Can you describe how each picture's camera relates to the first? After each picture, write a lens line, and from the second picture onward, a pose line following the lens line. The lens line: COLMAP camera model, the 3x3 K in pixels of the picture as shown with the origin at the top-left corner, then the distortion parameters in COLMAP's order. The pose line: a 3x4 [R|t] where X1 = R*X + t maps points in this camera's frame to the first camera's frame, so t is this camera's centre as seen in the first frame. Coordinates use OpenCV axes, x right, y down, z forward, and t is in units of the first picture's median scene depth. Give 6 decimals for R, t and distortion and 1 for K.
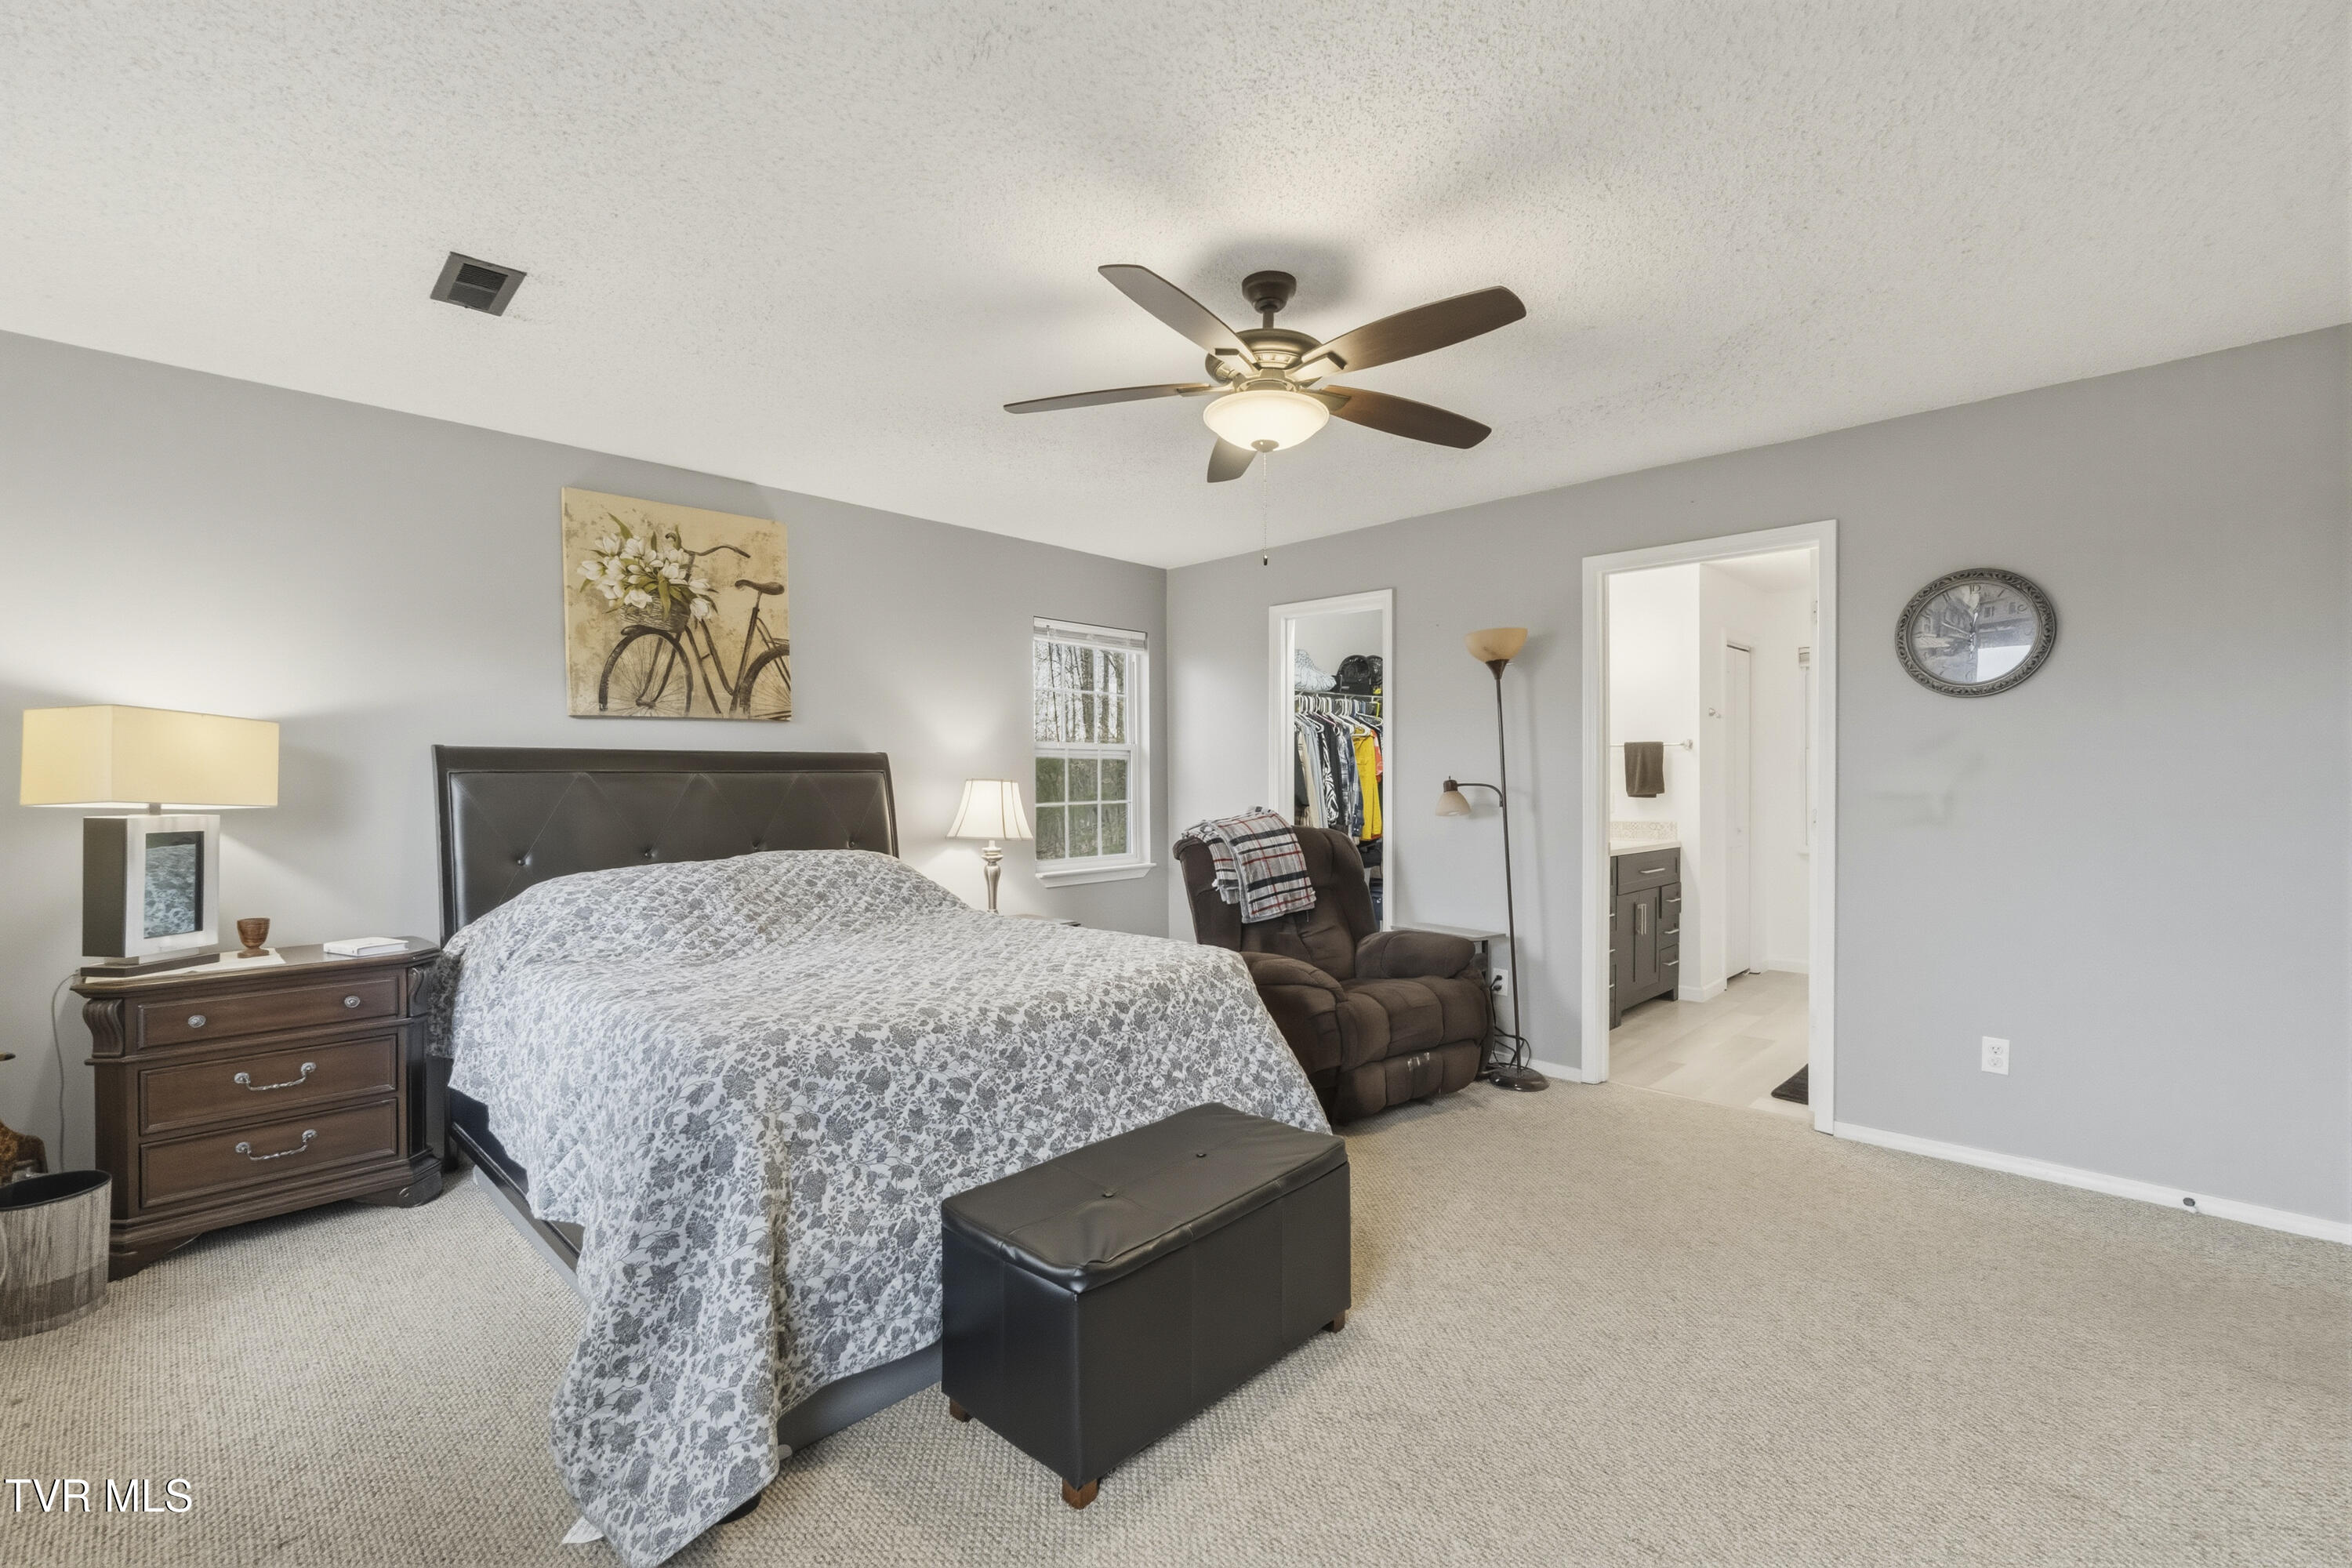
lens RADIAL K [[1061.4, 0, 1173.4], [0, 1061.4, 790.3], [0, 0, 1]] dist [0.007441, -0.002904]
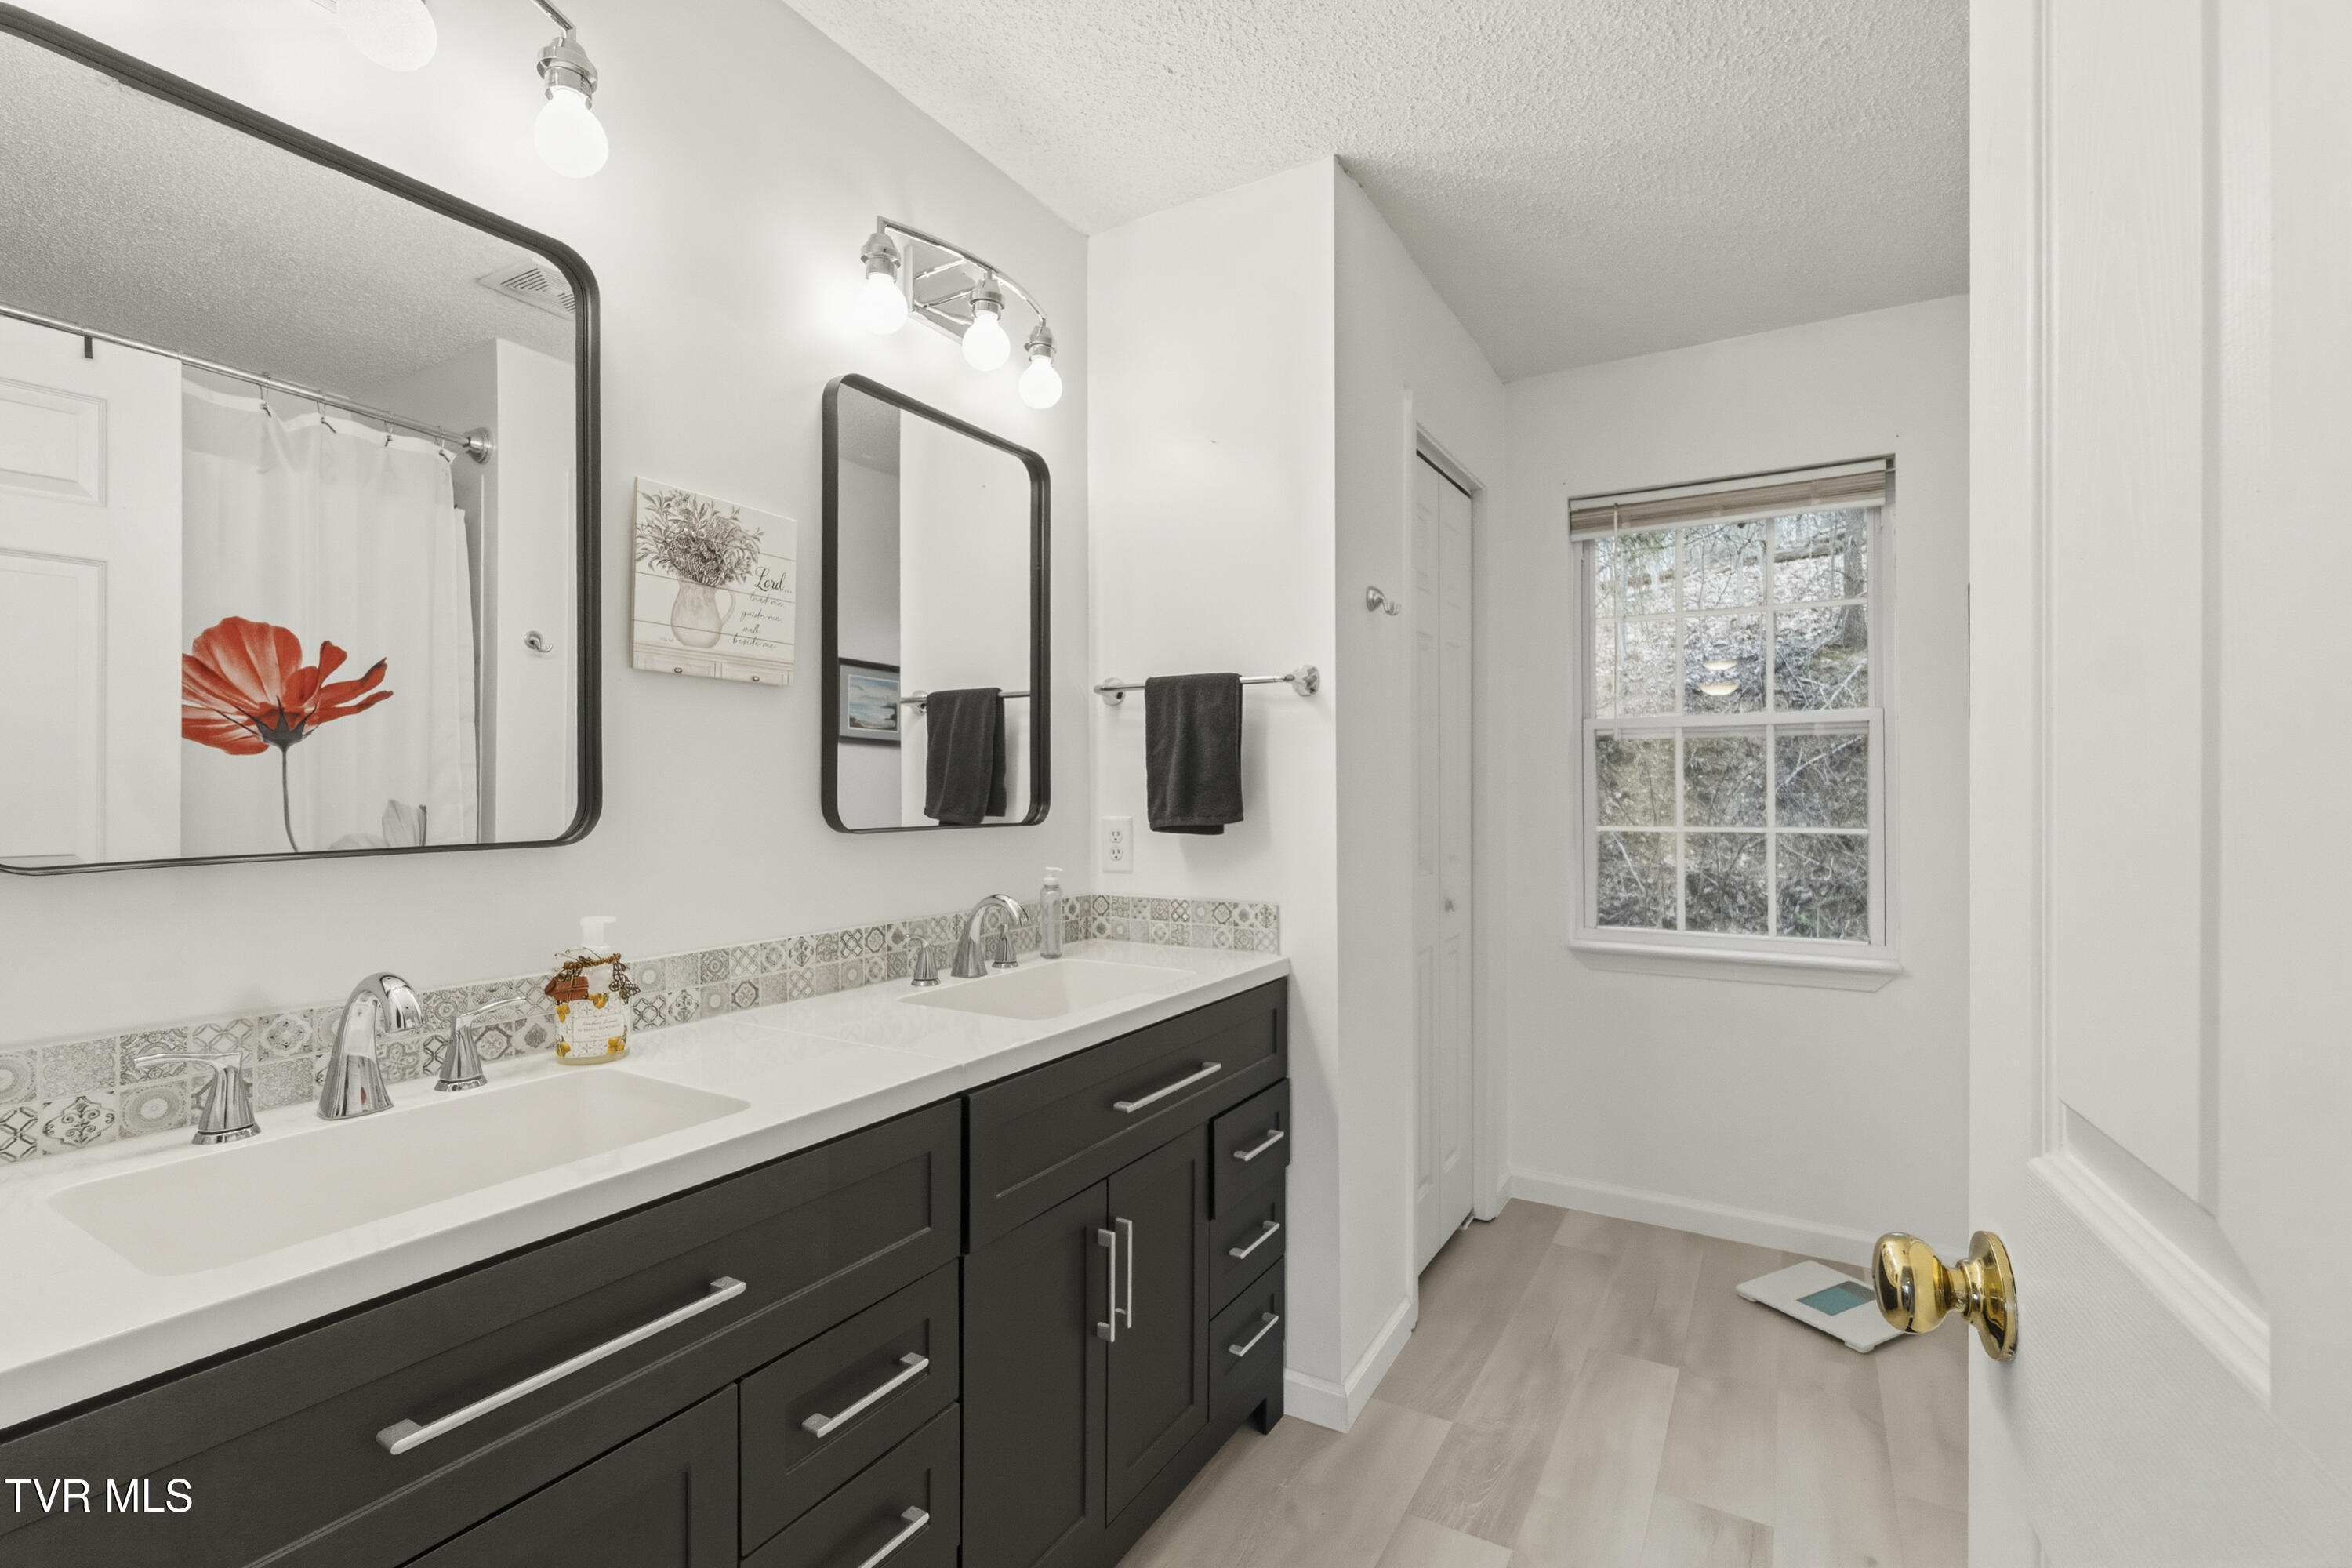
lens RADIAL K [[1061.4, 0, 1173.5], [0, 1061.4, 783.4], [0, 0, 1]] dist [0.007441, -0.002904]
pose [[0.973893, 0.003351, 0.226984, 0.498224], [0.000753, 0.999838, -0.017992, -0.005278], [-0.227007, 0.017693, 0.973732, 0.923766]]
